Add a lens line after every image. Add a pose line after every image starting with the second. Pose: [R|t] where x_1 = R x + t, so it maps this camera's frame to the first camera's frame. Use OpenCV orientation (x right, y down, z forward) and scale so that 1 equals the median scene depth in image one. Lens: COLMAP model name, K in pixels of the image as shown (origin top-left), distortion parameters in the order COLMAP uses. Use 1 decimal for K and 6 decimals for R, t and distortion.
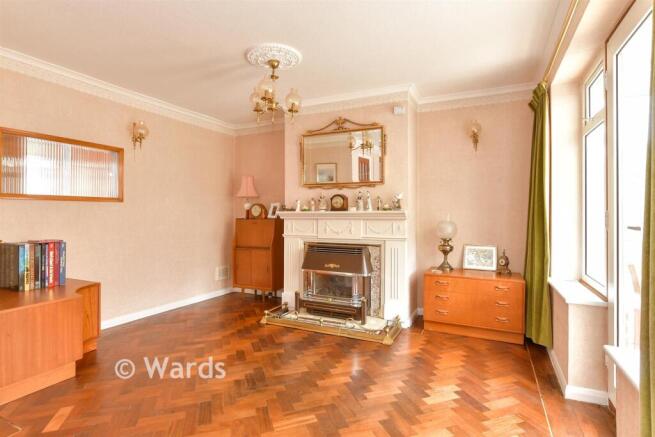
lens RADIAL K [[334.5, 0, 327.6], [0, 334.5, 209.2], [0, 0, 1]] dist [-0.013933, -0.000102]
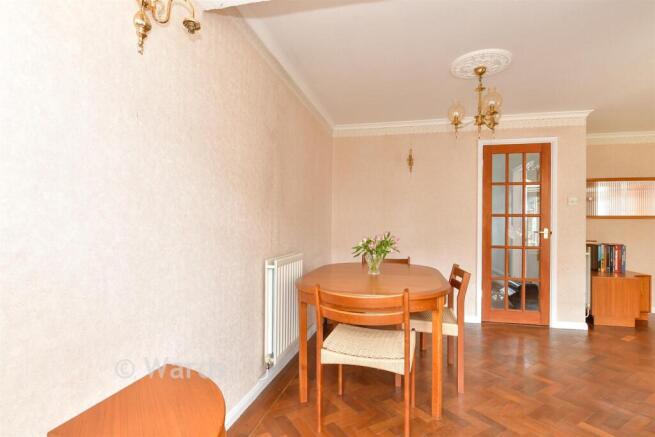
lens RADIAL K [[322.0, 0, 328.1], [0, 322.0, 223.7], [0, 0, 1]] dist [-0.013704, 0.000262]
pose [[0.217736, -0.003272, -0.976002, 0.374732], [-0.002893, 0.999988, -0.003998, 0.004559], [0.976003, 0.003694, 0.217724, -0.702897]]
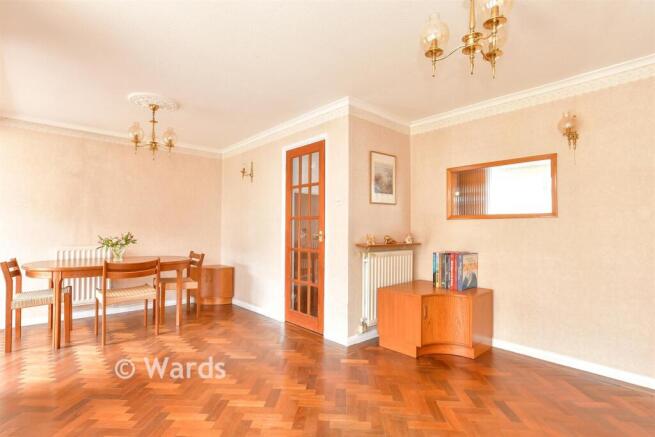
lens RADIAL K [[322.0, 0, 328.1], [0, 322.0, 223.7], [0, 0, 1]] dist [-0.013704, 0.000262]
pose [[-0.369452, -0.022605, -0.928975, 0.432778], [-0.000653, 0.999710, -0.024066, 0.018328], [0.929250, -0.008285, -0.369360, 0.968001]]
